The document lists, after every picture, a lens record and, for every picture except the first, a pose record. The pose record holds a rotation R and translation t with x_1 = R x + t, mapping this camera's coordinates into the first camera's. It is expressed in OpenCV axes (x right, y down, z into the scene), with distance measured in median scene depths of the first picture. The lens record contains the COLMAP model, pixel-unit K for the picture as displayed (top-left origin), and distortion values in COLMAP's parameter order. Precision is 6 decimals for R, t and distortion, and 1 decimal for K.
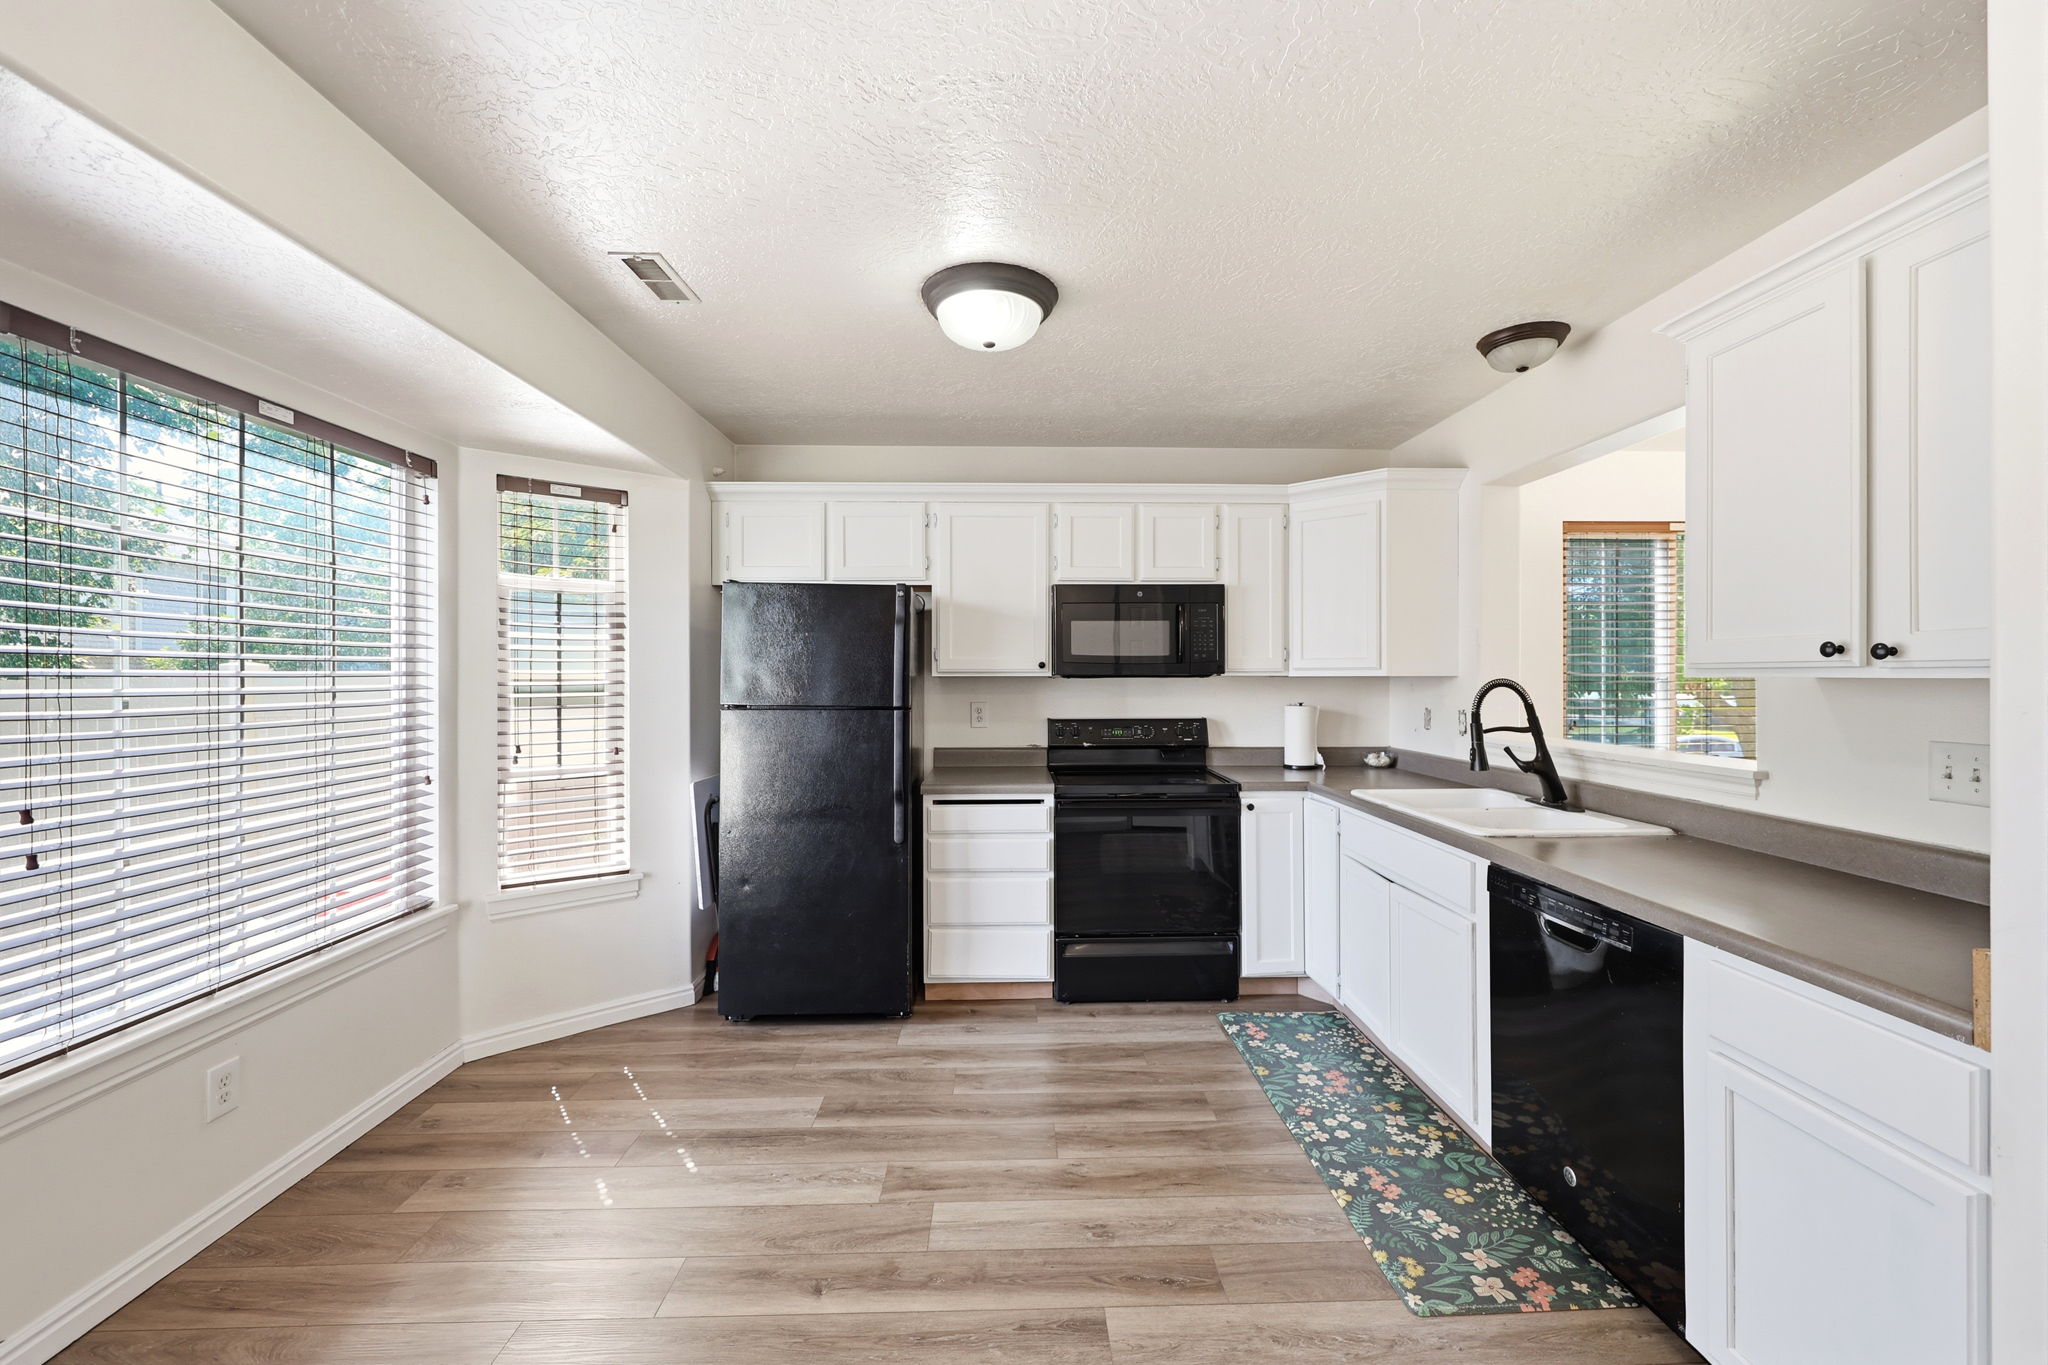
lens RADIAL K [[824.6, 0, 1029.1], [0, 824.6, 683.5], [0, 0, 1]] dist [0.002903, -0.000028]
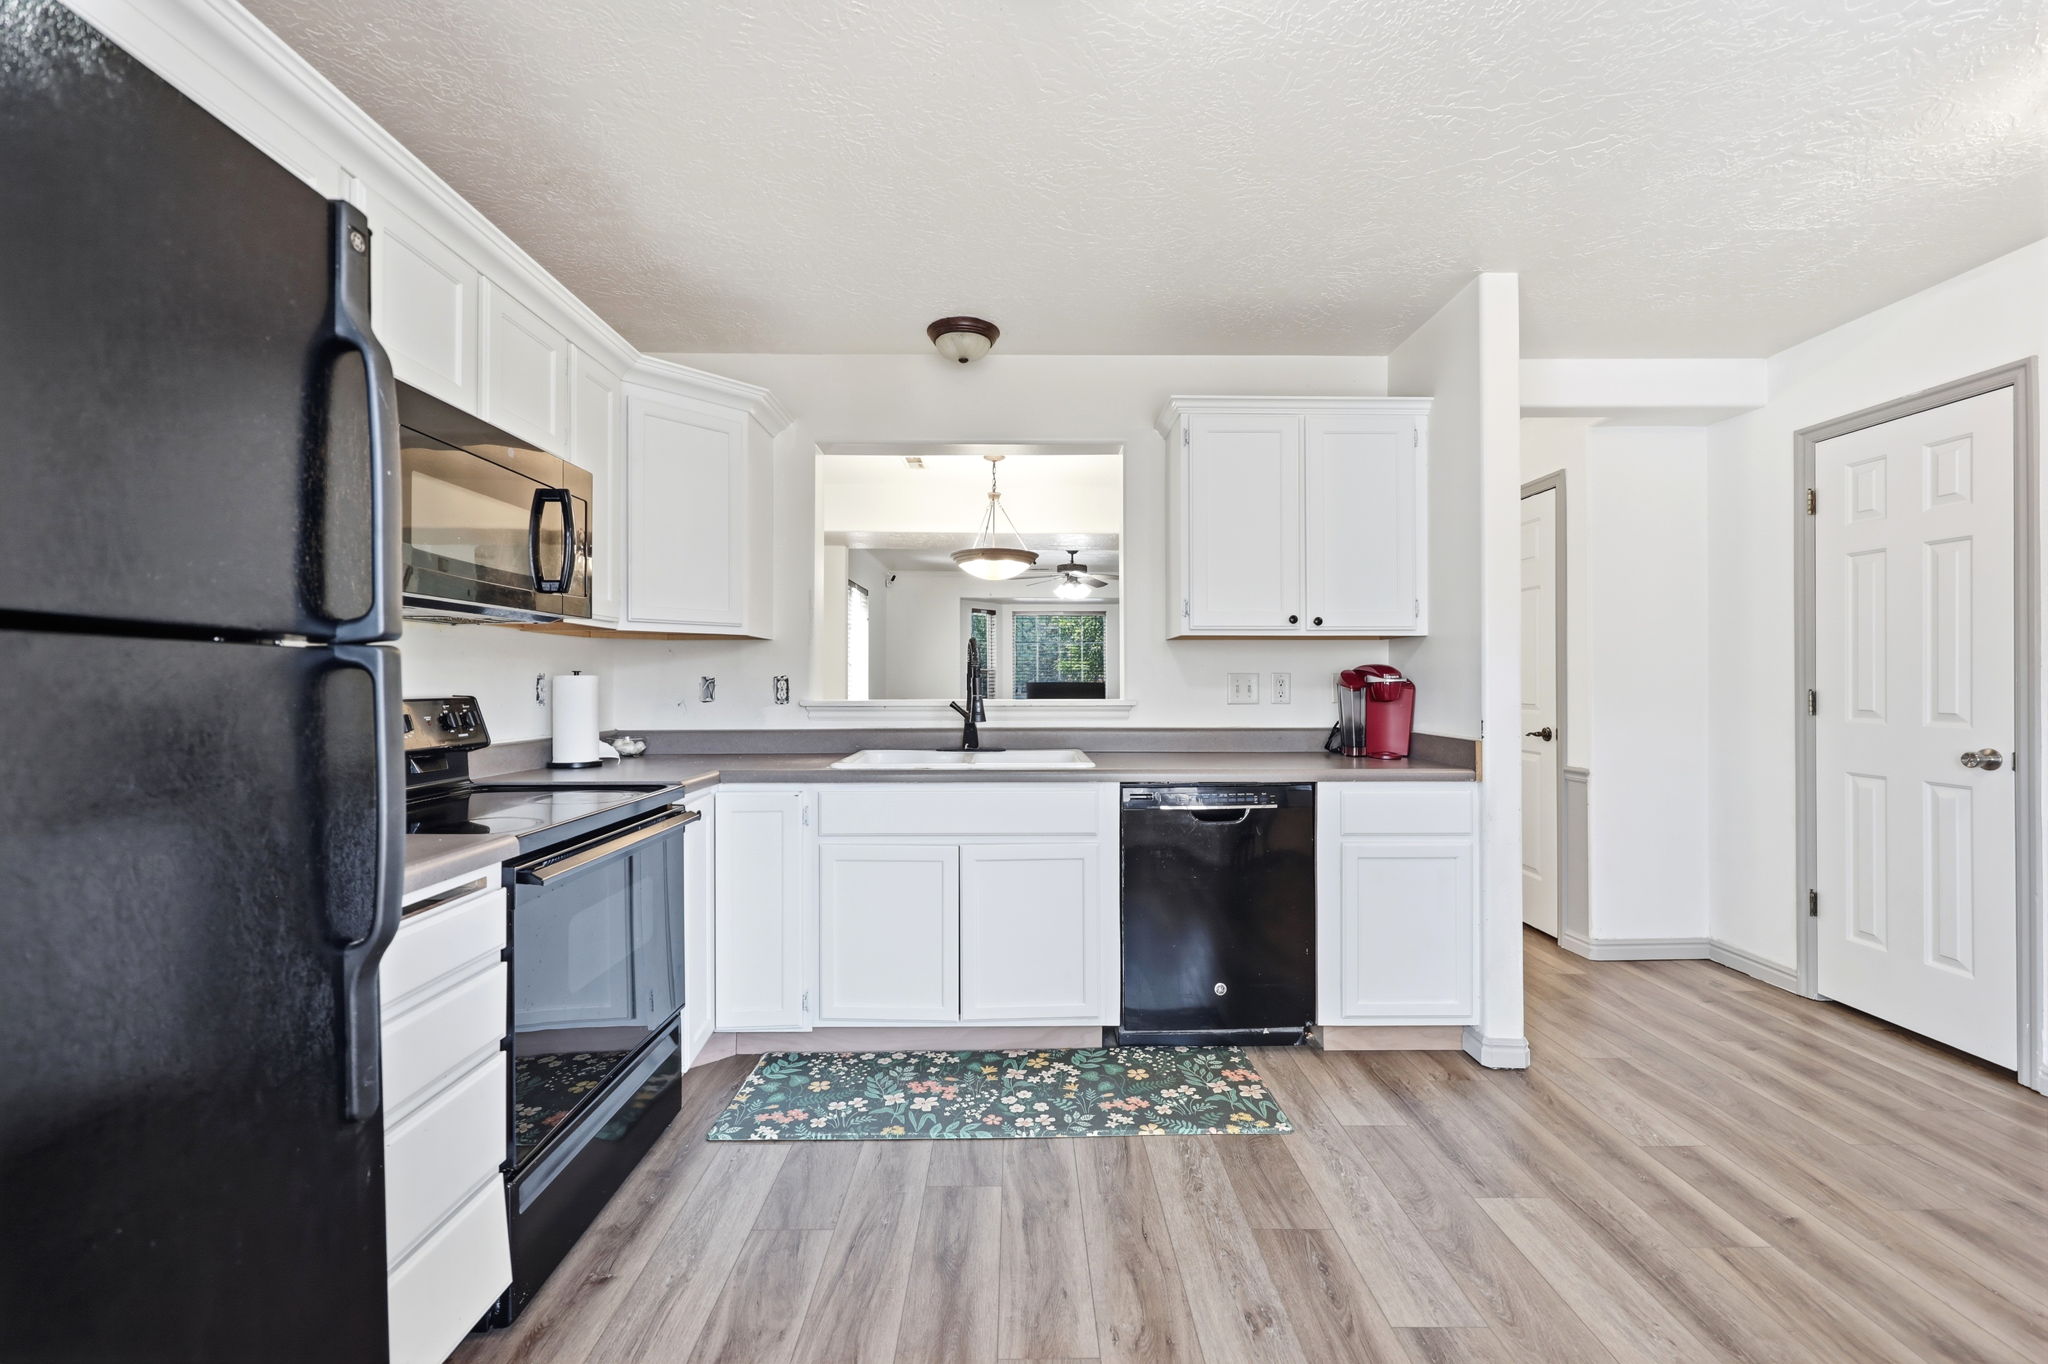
lens RADIAL K [[824.6, 0, 1029.1], [0, 824.6, 683.0], [0, 0, 1]] dist [0.002903, -0.000028]
pose [[0.011867, 0.005422, 0.999915, -0.546742], [0.009934, 0.999935, -0.005540, 0.065177], [-0.999880, 0.009999, 0.011812, 0.964959]]
